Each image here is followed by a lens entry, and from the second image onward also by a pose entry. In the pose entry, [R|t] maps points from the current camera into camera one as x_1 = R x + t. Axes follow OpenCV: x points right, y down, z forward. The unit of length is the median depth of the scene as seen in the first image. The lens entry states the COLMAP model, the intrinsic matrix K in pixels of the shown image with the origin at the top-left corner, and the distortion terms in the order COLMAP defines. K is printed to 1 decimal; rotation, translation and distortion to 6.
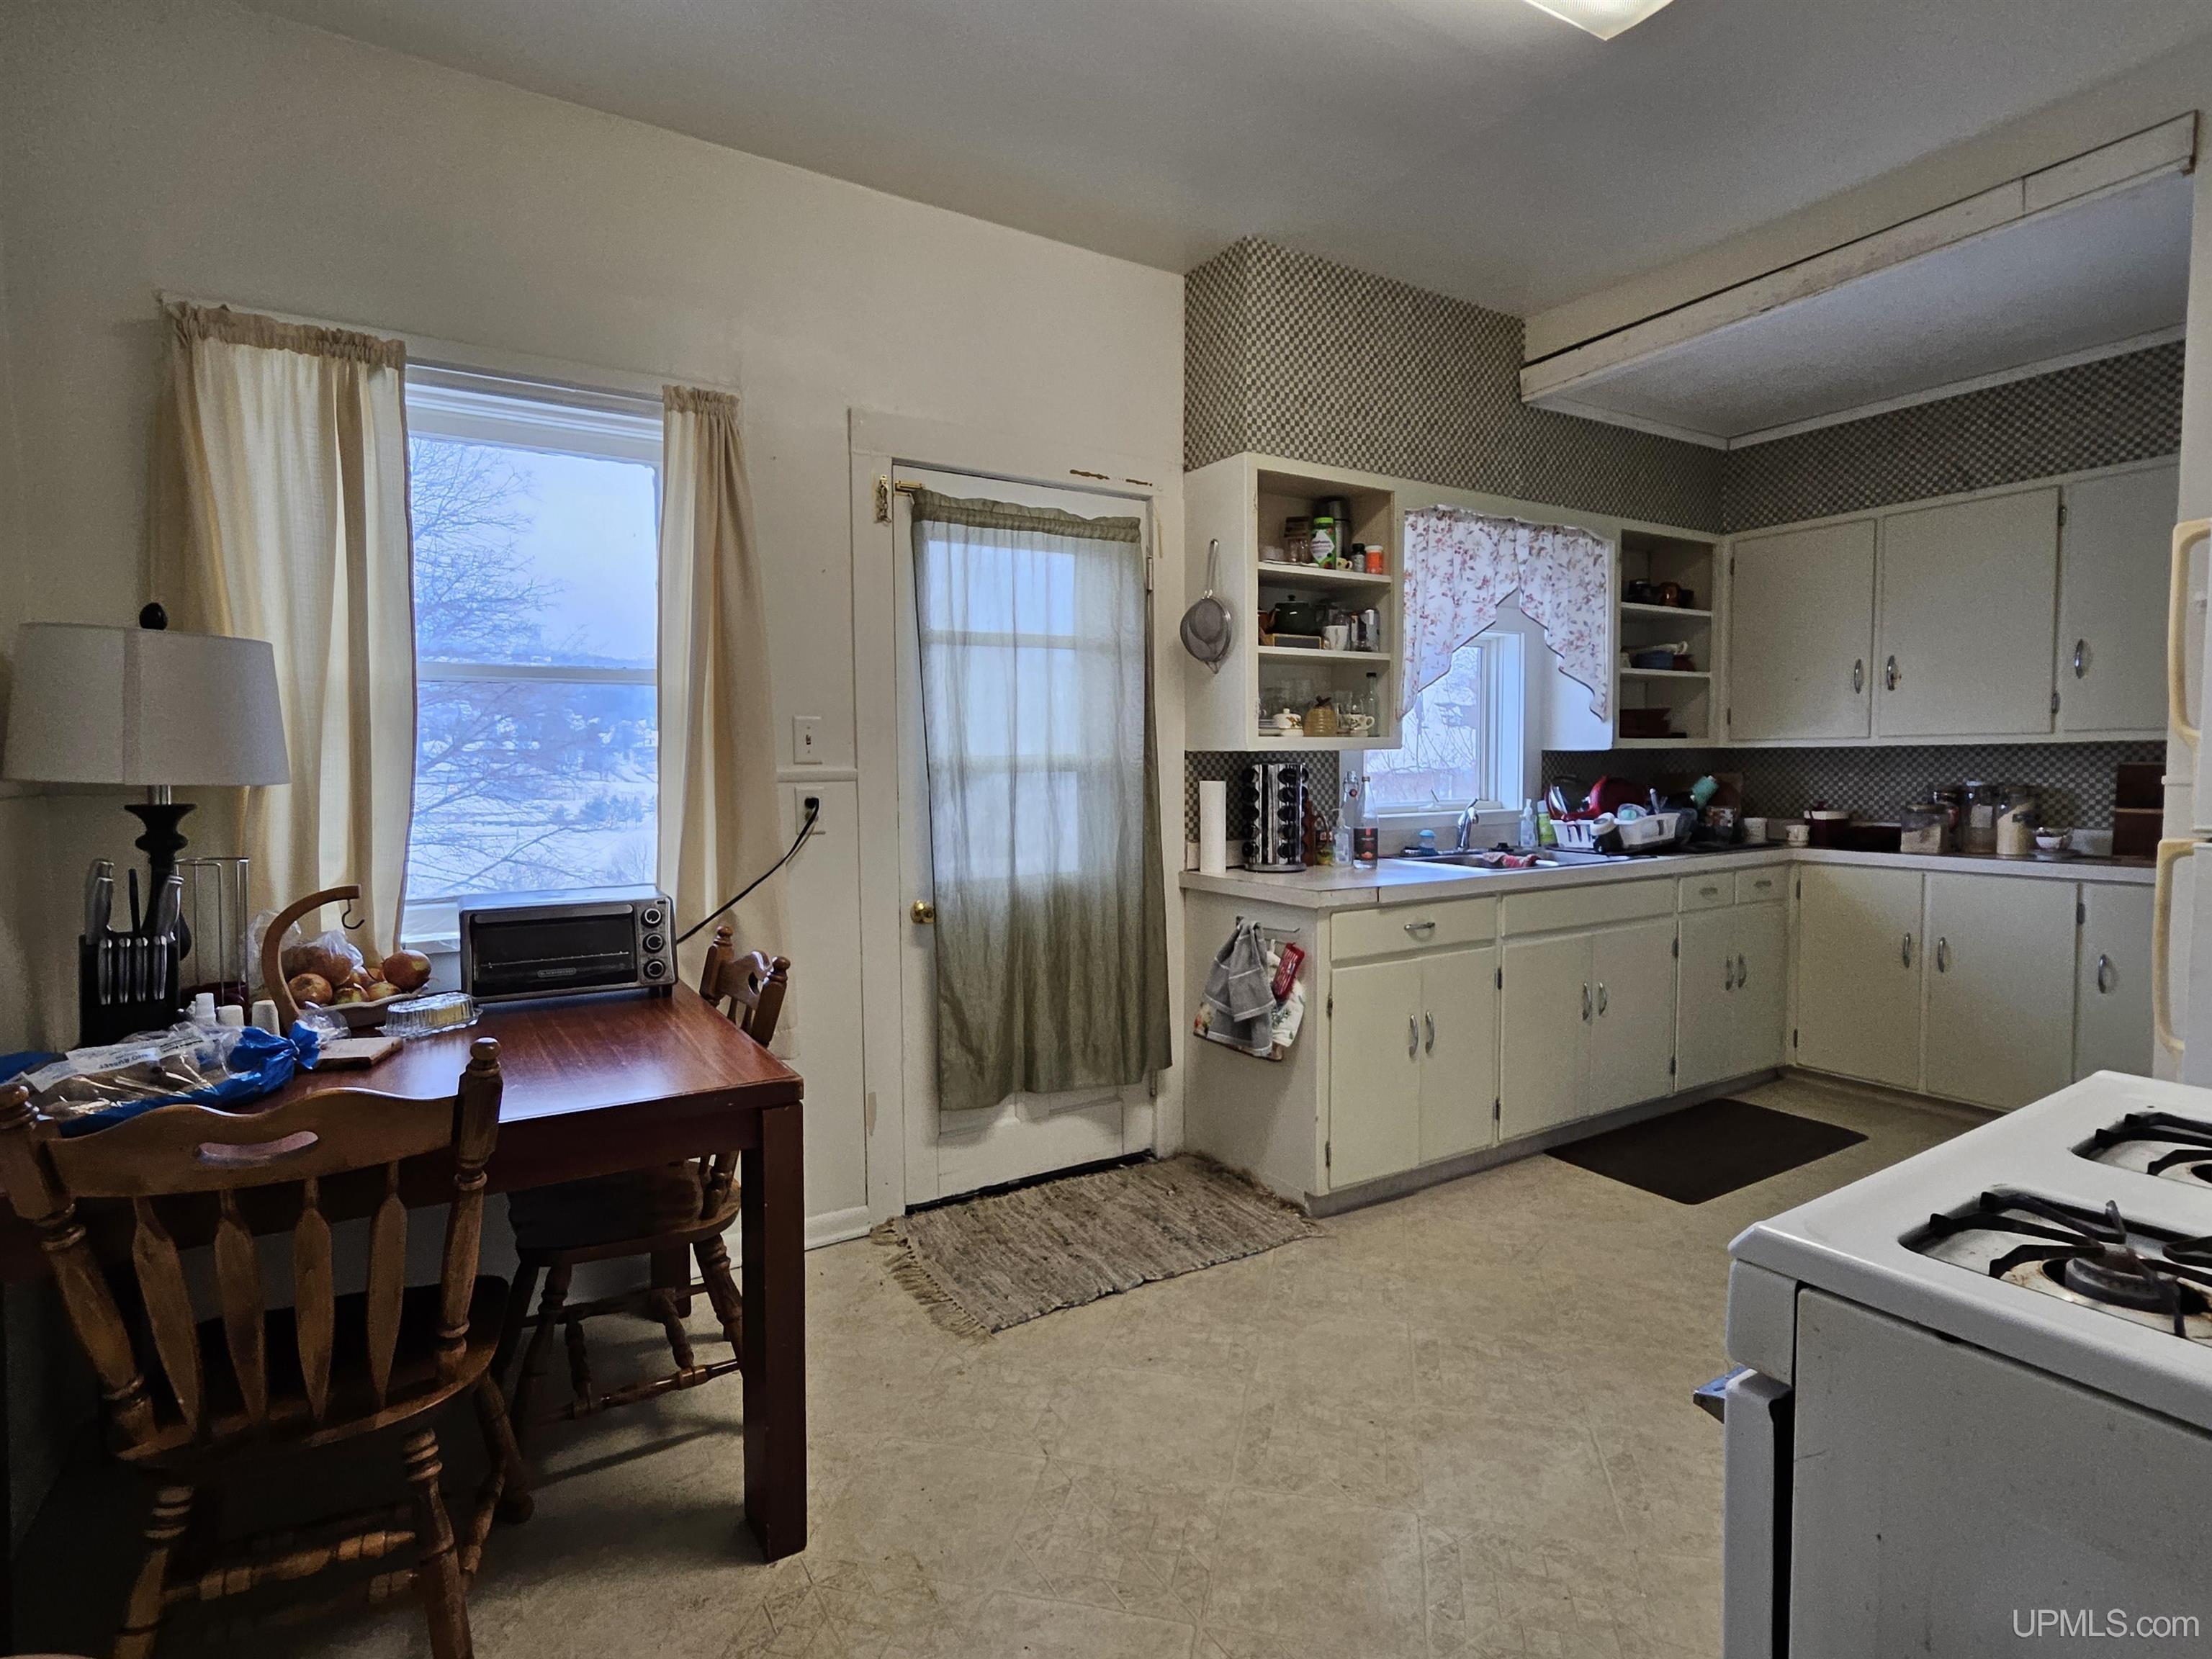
lens RADIAL K [[1119.0, 0, 1110.6], [0, 1119.0, 823.9], [0, 0, 1]] dist [-0.002649, -0.000725]
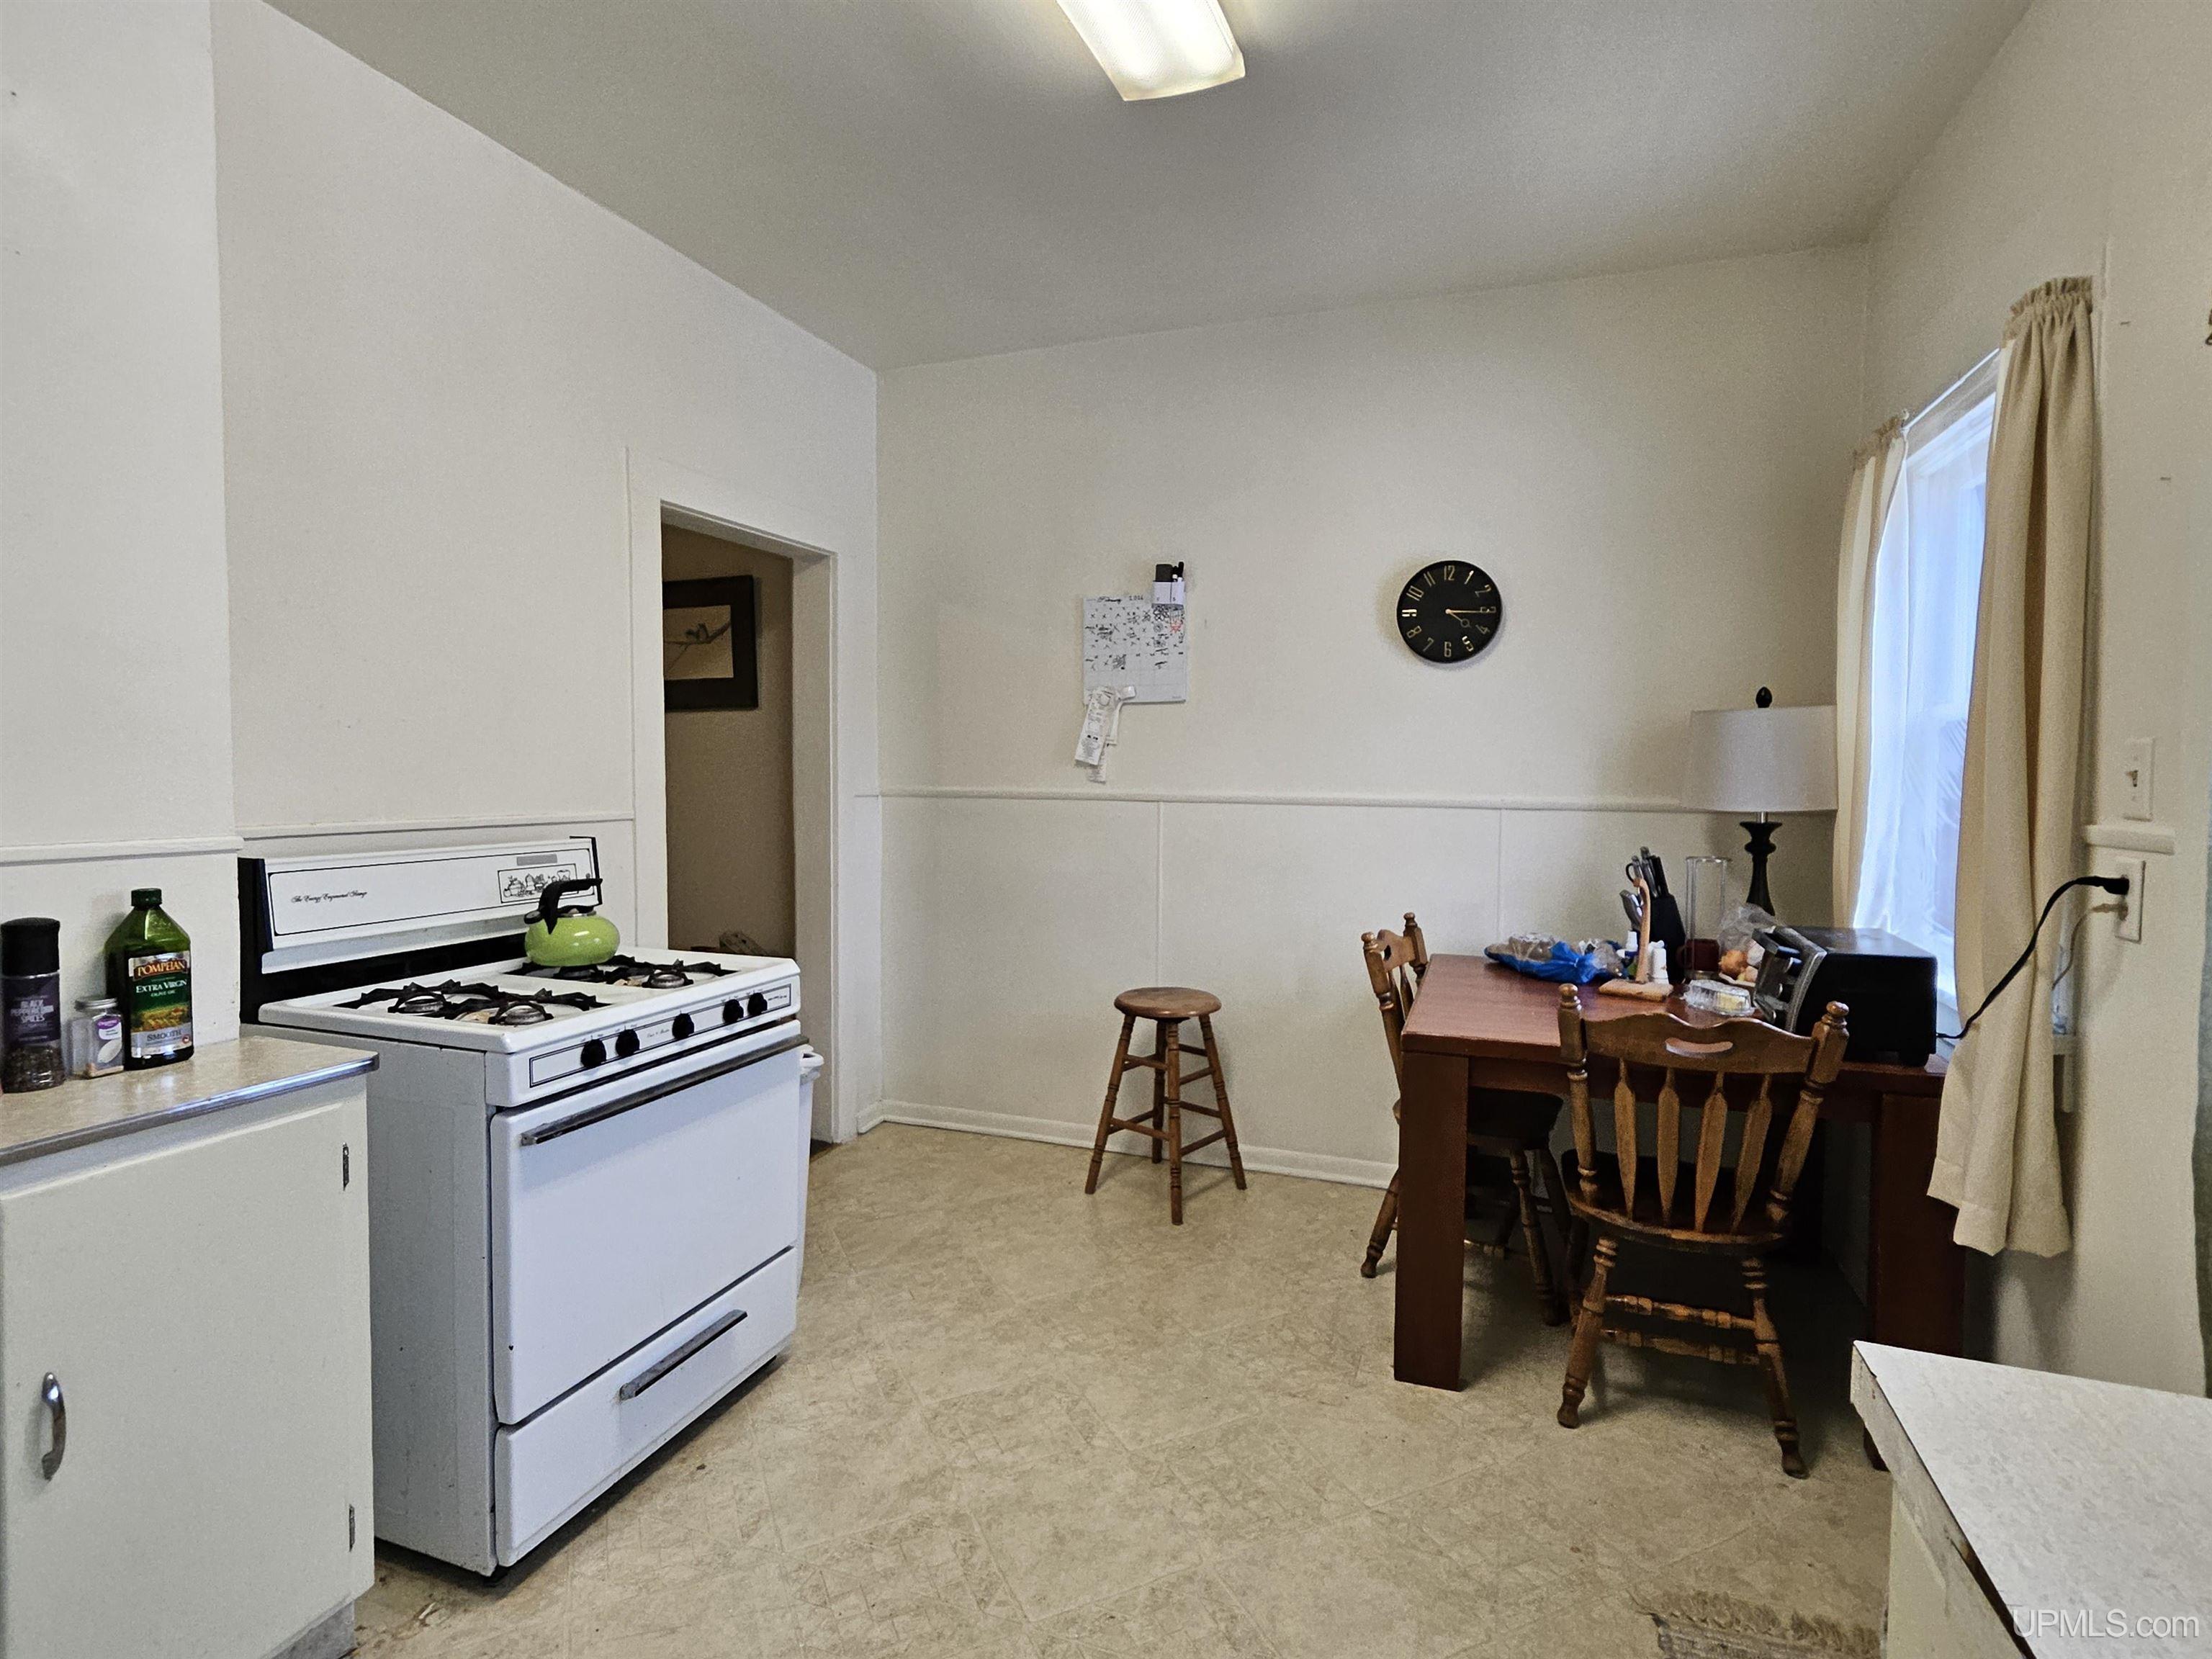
lens RADIAL K [[1119.0, 0, 1110.6], [0, 1119.0, 823.9], [0, 0, 1]] dist [-0.002649, -0.000725]
pose [[-0.791406, 0.031008, -0.610504, 0.420843], [-0.037311, 0.994400, 0.098873, -0.073296], [0.610151, 0.101027, -0.785818, 0.935379]]
